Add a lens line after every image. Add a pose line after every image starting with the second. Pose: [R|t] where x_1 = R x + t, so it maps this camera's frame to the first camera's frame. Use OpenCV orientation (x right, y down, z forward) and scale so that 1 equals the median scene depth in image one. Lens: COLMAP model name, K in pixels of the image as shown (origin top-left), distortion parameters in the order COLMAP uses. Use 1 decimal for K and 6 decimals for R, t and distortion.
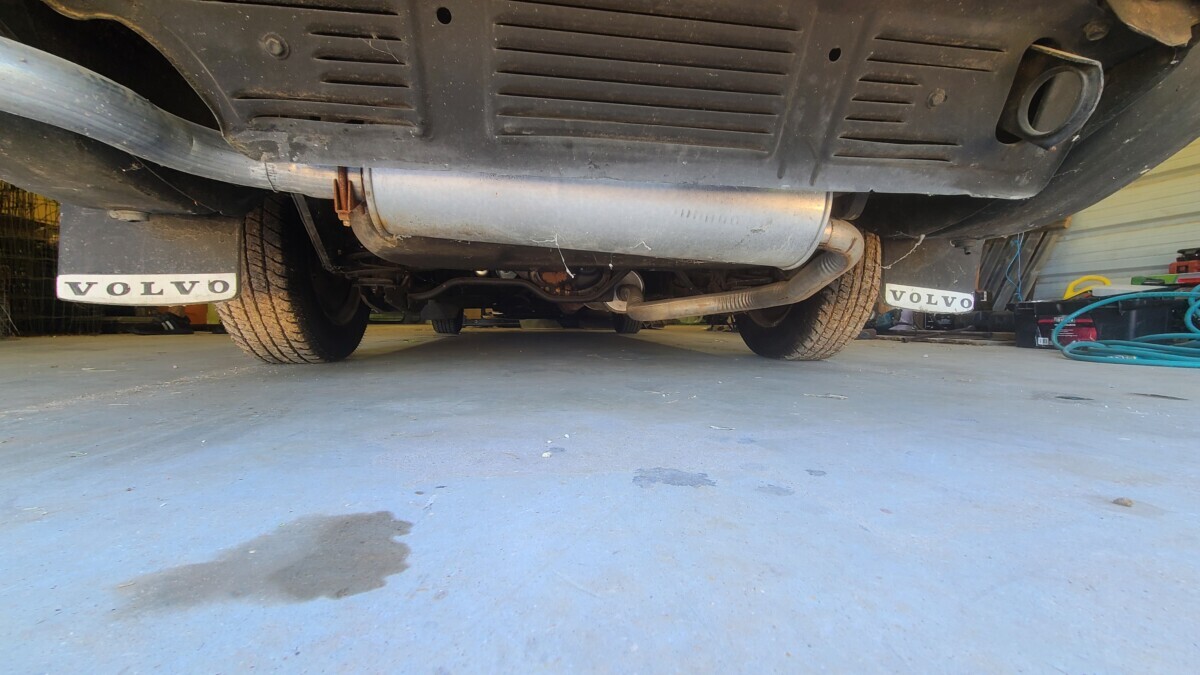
lens RADIAL K [[490.6, 0, 608.3], [0, 490.6, 340.1], [0, 0, 1]] dist [-0.001357, -0.000714]
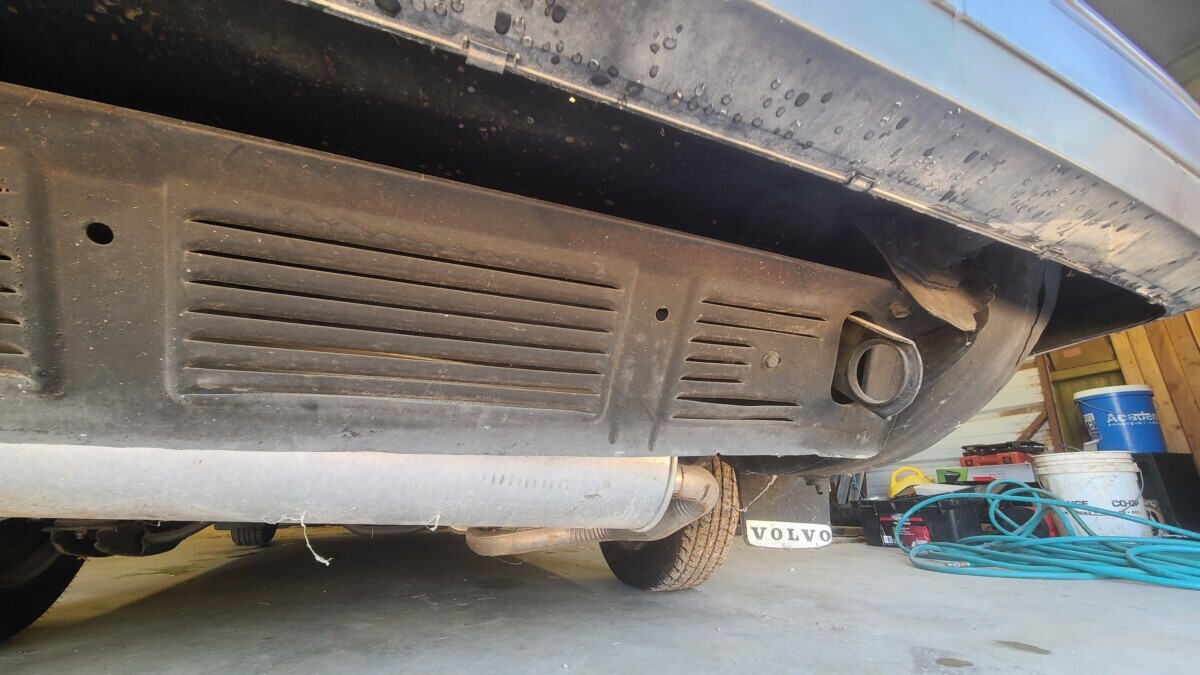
lens RADIAL K [[490.6, 0, 610.1], [0, 490.6, 338.1], [0, 0, 1]] dist [-0.001357, -0.000714]
pose [[0.967802, 0.055450, 0.245528, 0.143561], [0.035546, 0.935551, -0.351398, -0.215064], [-0.249189, 0.348811, 0.903458, 0.219753]]
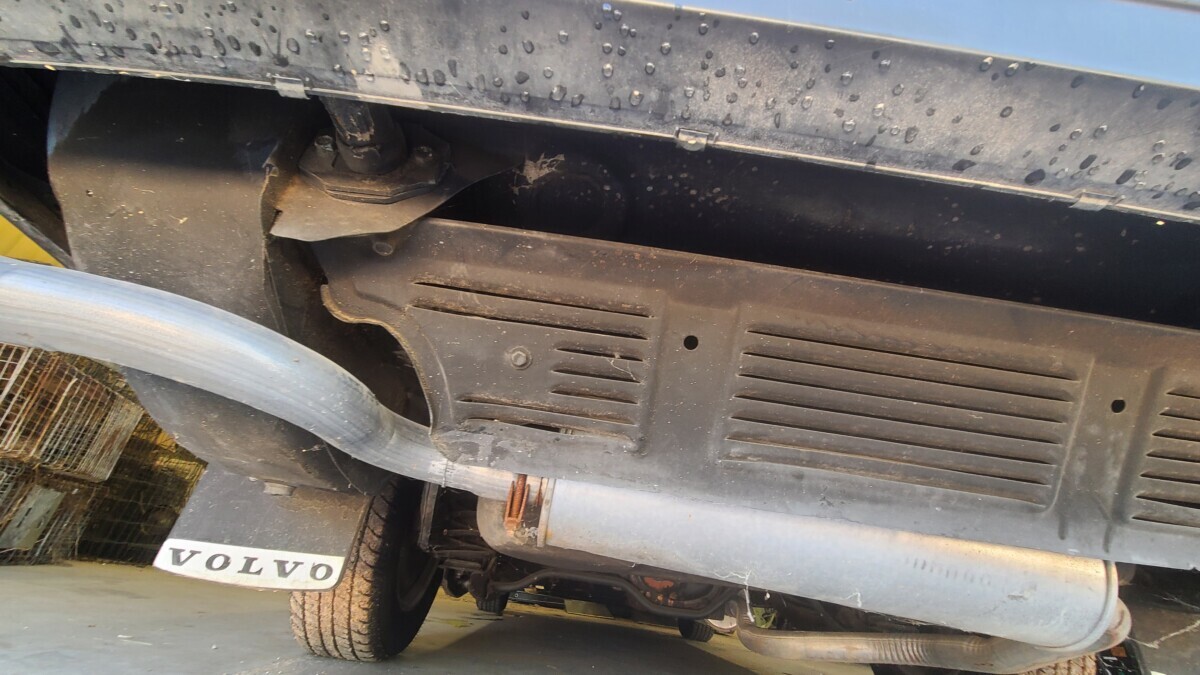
lens RADIAL K [[490.6, 0, 610.3], [0, 490.6, 339.1], [0, 0, 1]] dist [-0.001357, -0.000714]
pose [[0.989651, 0.068220, -0.126245, -0.294420], [-0.123137, 0.855460, -0.503016, -0.125683], [0.073682, 0.513355, 0.855007, 0.121201]]
